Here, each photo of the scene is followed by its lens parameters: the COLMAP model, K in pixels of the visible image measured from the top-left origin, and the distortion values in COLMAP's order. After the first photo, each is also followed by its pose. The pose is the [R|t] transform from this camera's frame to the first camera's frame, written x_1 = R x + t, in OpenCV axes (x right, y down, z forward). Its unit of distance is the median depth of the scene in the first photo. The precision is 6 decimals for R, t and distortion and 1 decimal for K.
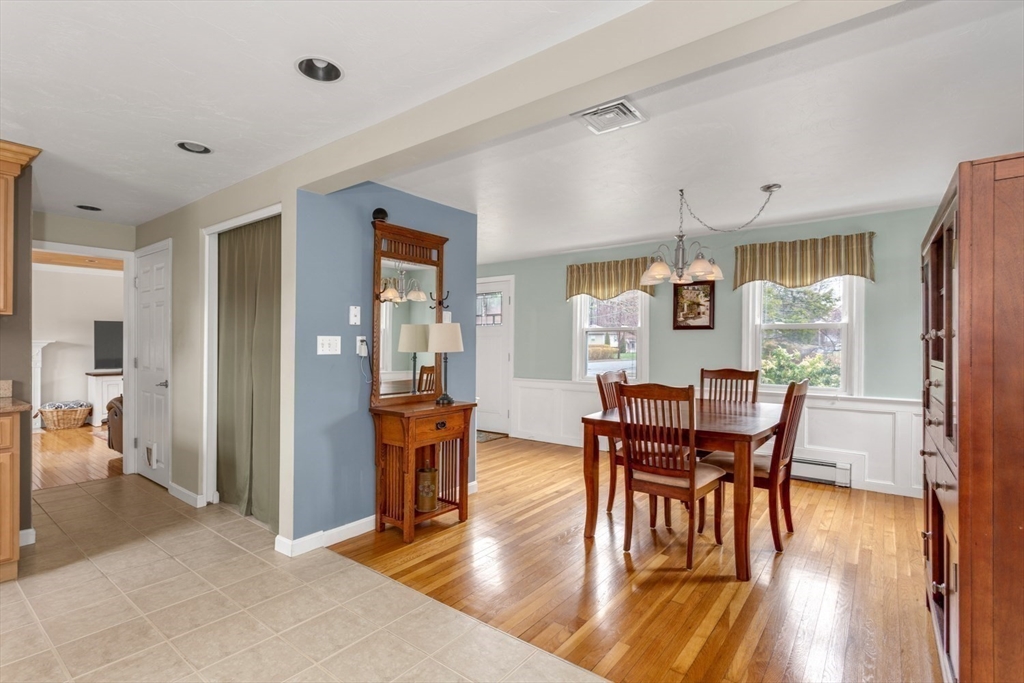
lens RADIAL K [[493.2, 0, 512.0], [0, 493.2, 341.5], [0, 0, 1]] dist [0.000283, -0.000160]
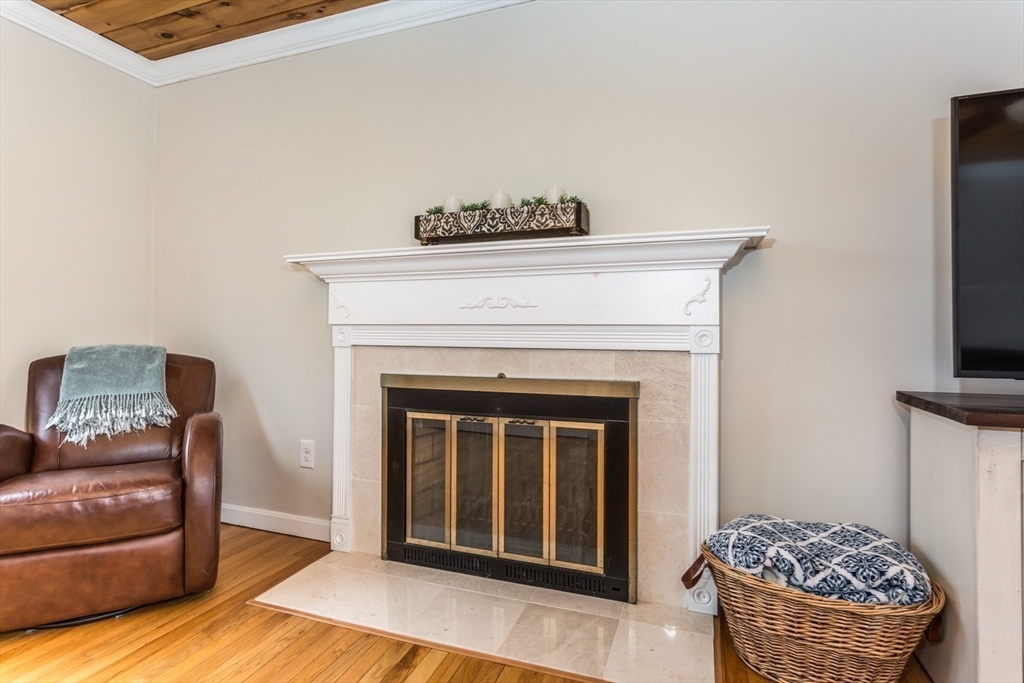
lens RADIAL K [[515.3, 0, 512.0], [0, 515.3, 341.5], [0, 0, 1]] dist [-0.004425, -0.000399]
pose [[0.308712, 0.001807, -0.951154, -0.729600], [0.006888, 0.999968, 0.004136, 0.042624], [0.951131, -0.007828, 0.308689, 0.804442]]
